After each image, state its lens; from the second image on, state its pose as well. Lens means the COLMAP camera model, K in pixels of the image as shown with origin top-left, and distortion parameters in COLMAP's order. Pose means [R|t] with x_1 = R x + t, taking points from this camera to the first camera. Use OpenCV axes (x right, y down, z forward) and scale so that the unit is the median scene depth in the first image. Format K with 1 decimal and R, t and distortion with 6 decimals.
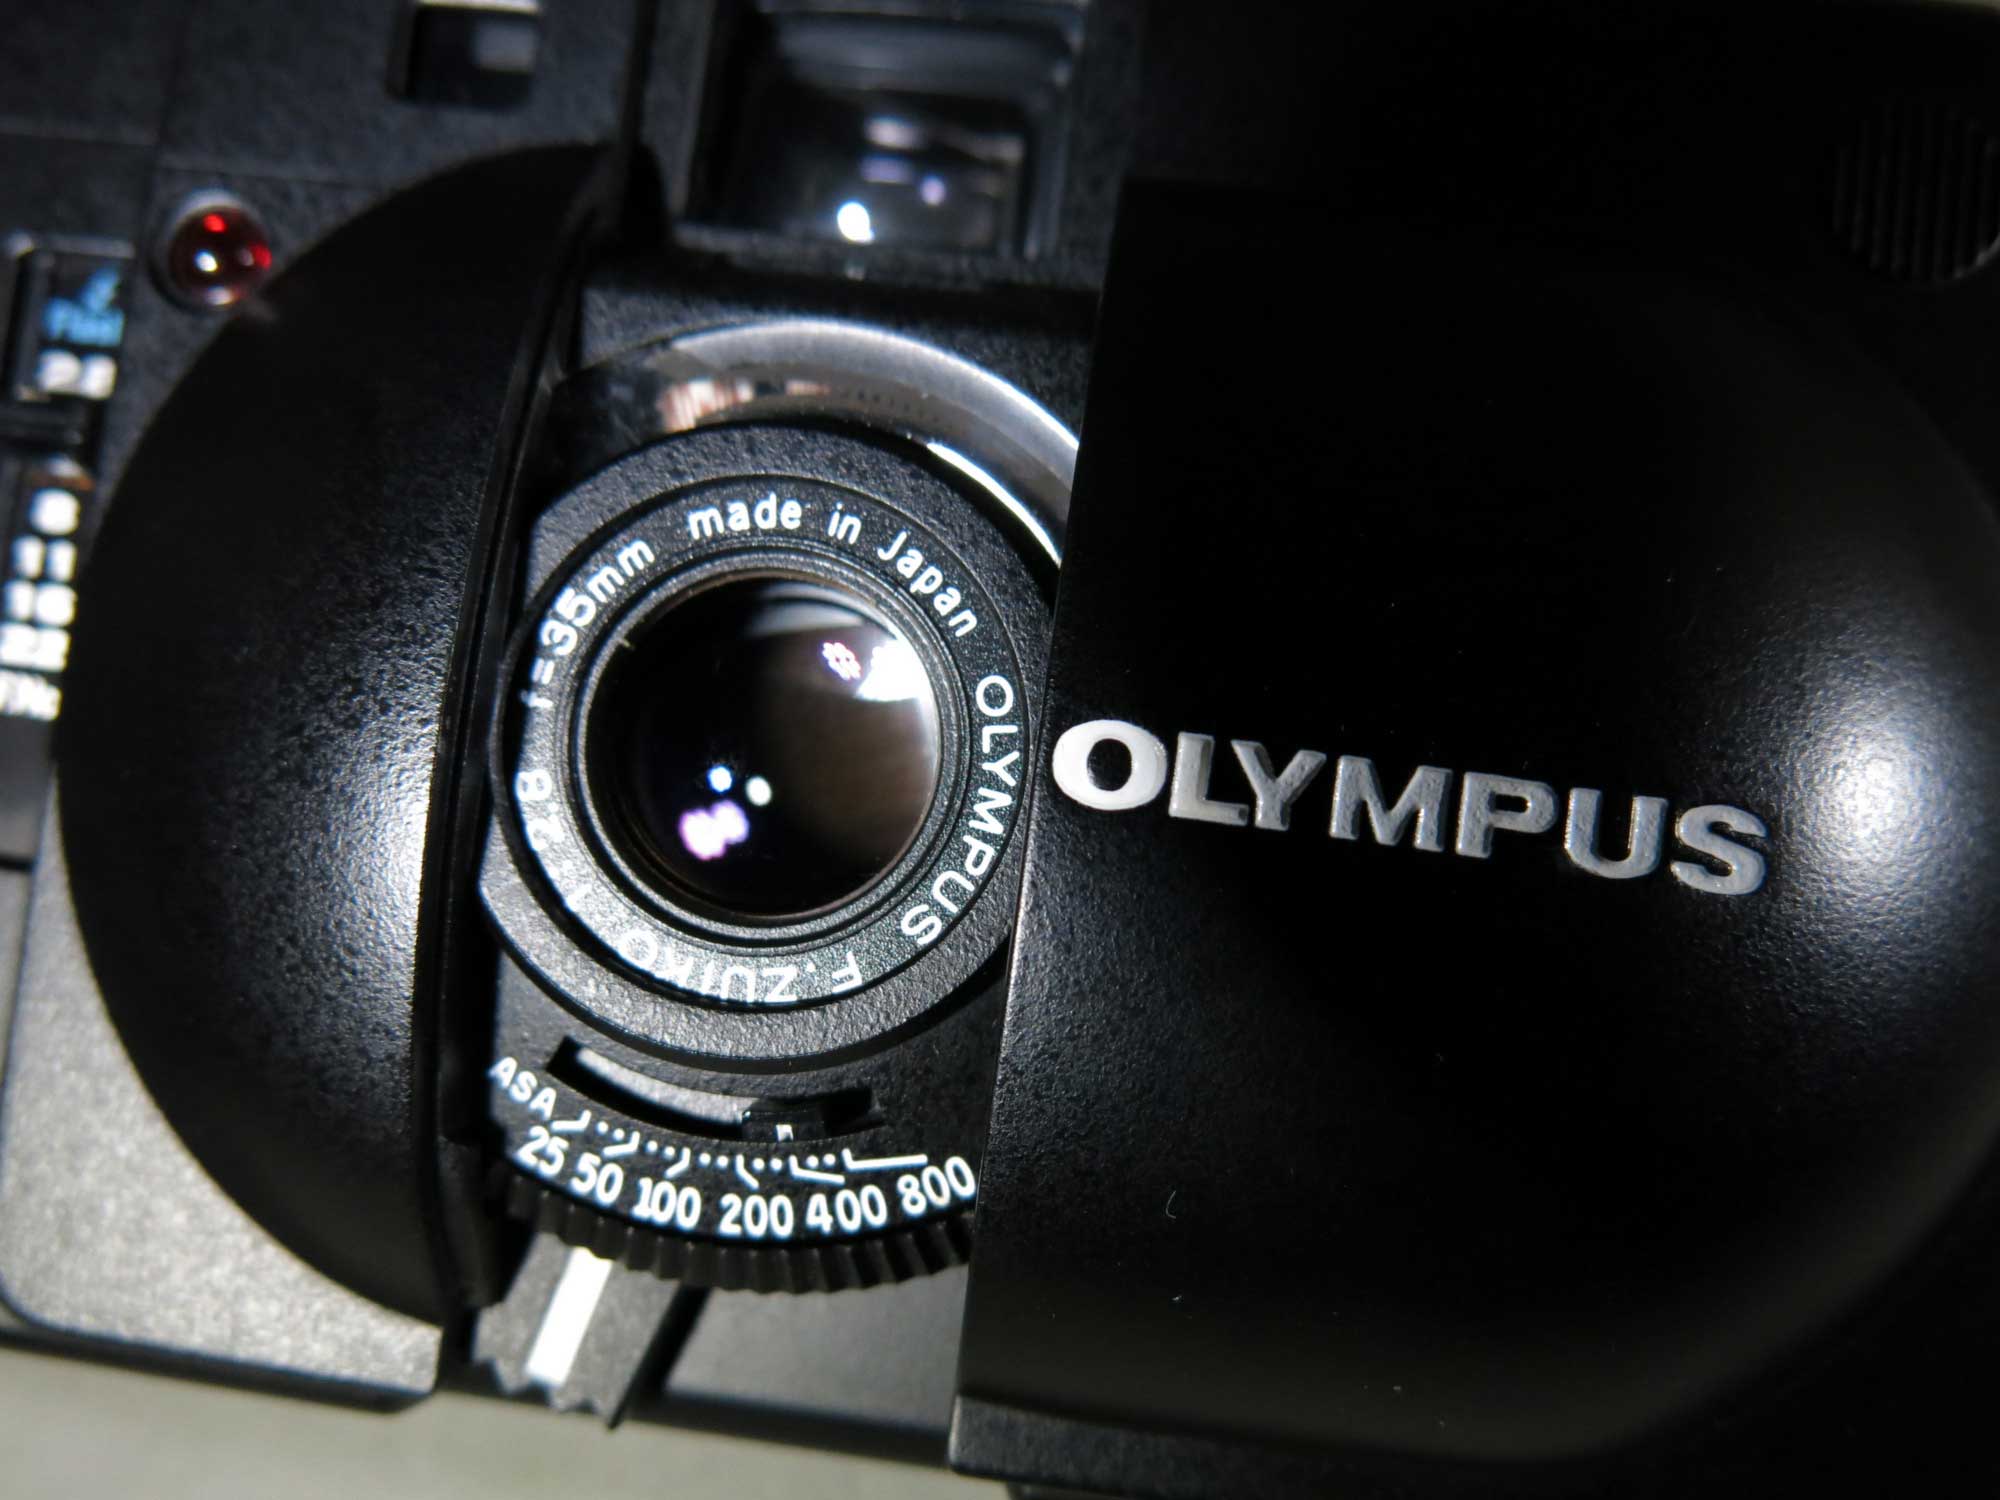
lens RADIAL K [[1641.6, 0, 1000.0], [0, 1641.6, 750.0], [0, 0, 1]] dist [-0.076053, 0.003592]
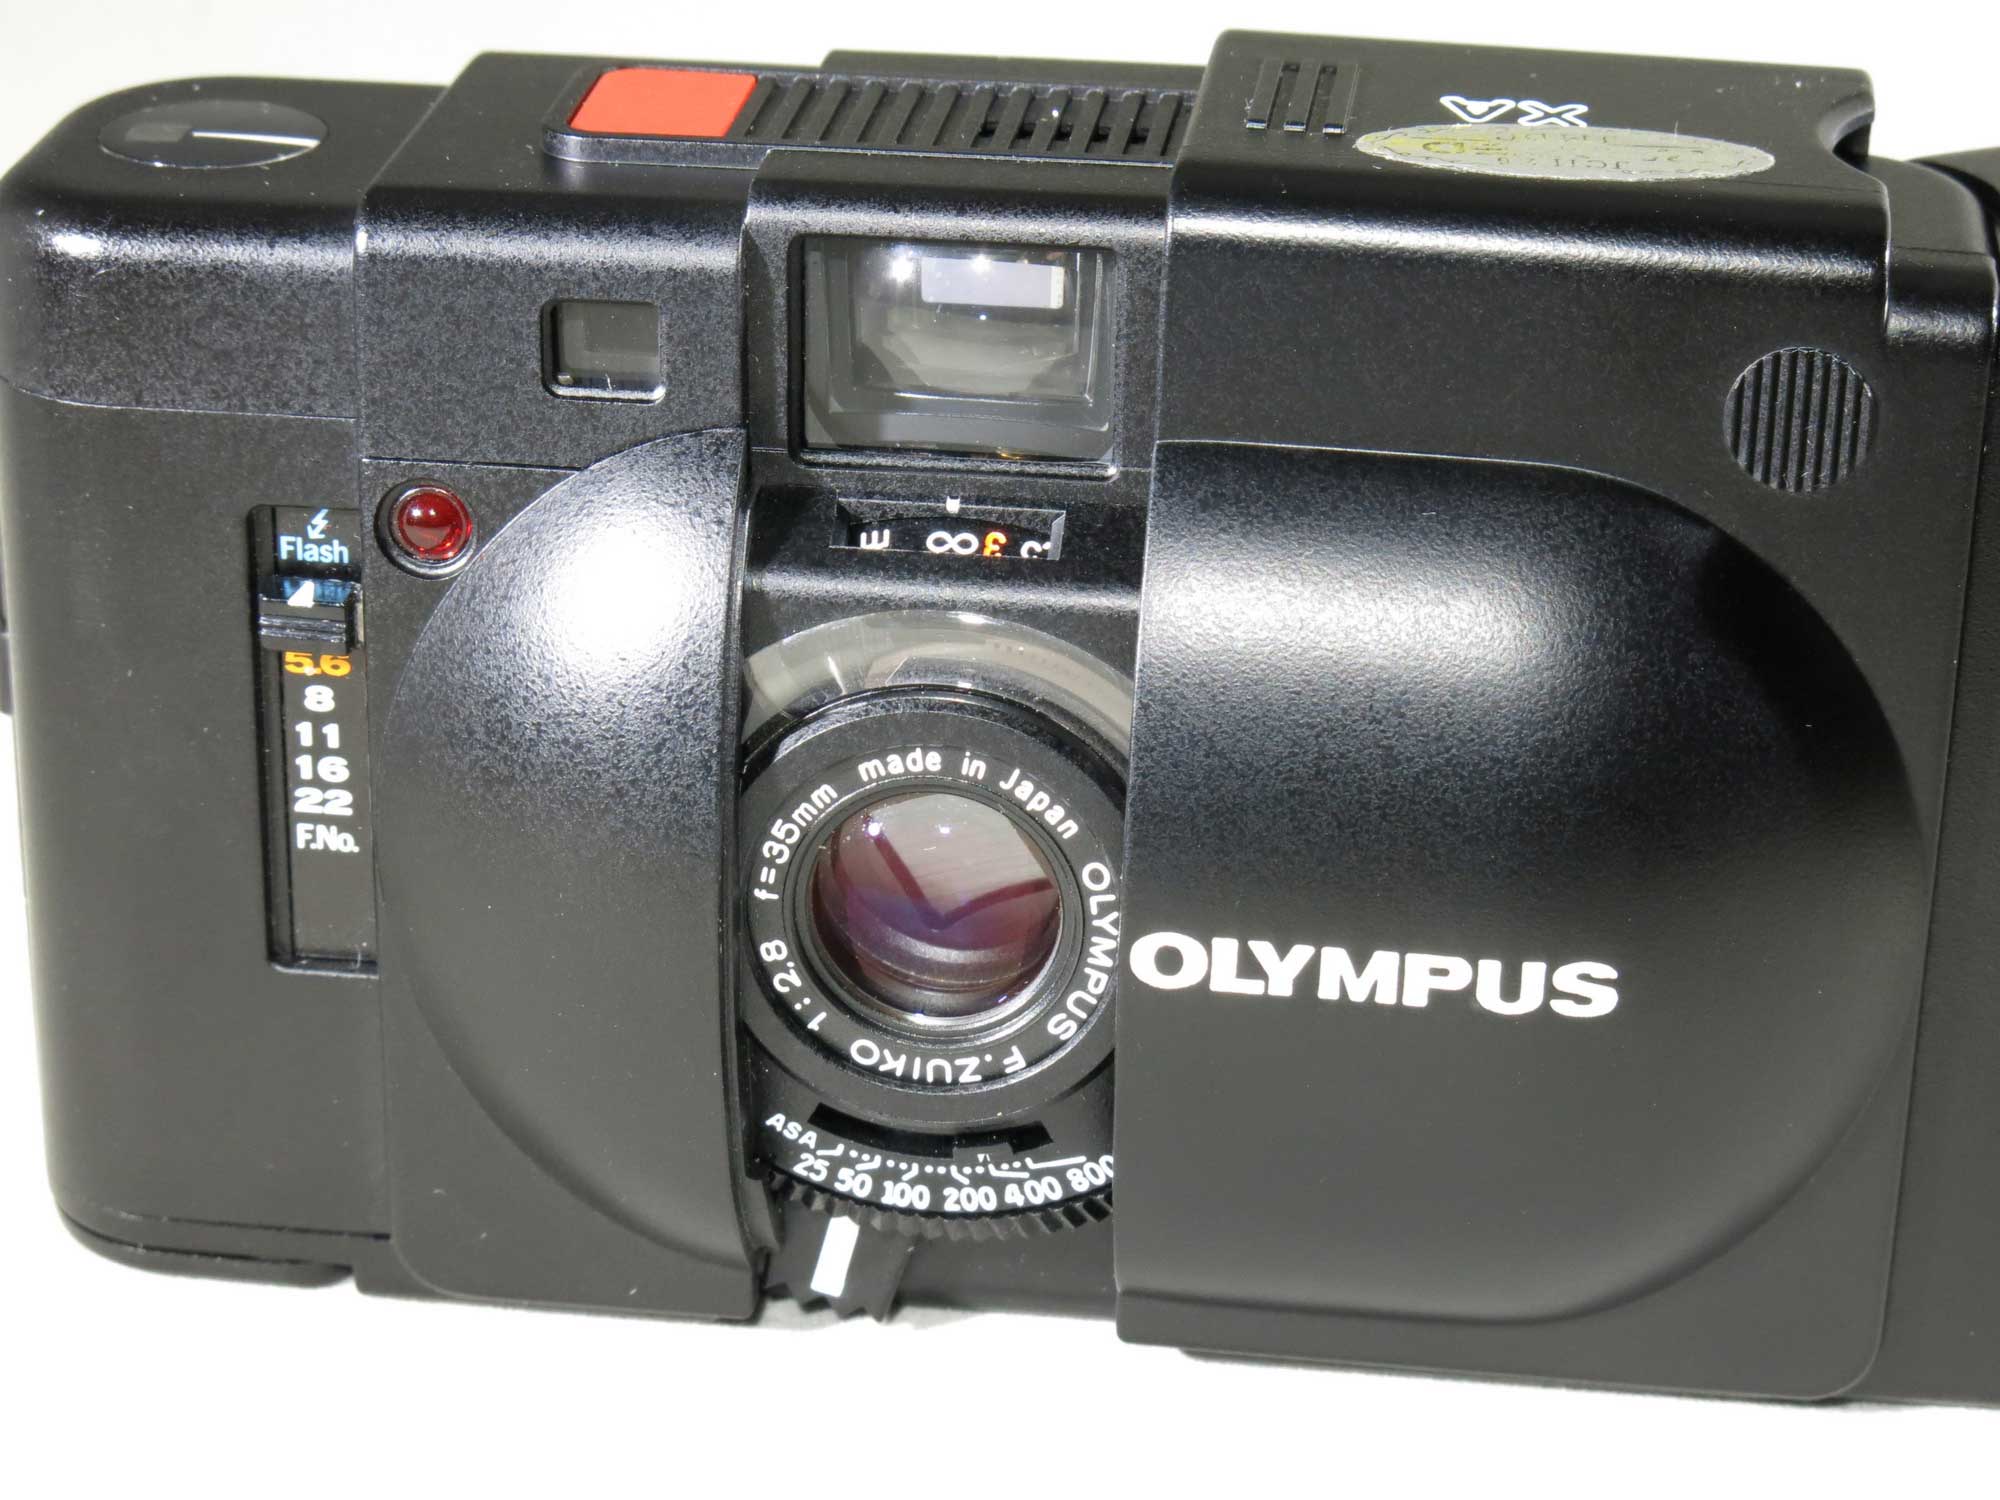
lens RADIAL K [[4808.0, 0, 1000.0], [0, 4808.0, 750.0], [0, 0, 1]] dist [-0.454204, -0.085022]
pose [[0.989940, -0.072687, -0.121389, 0.408872], [0.118554, 0.894405, 0.431258, -1.852543], [0.077224, -0.441311, 0.894025, -2.537902]]
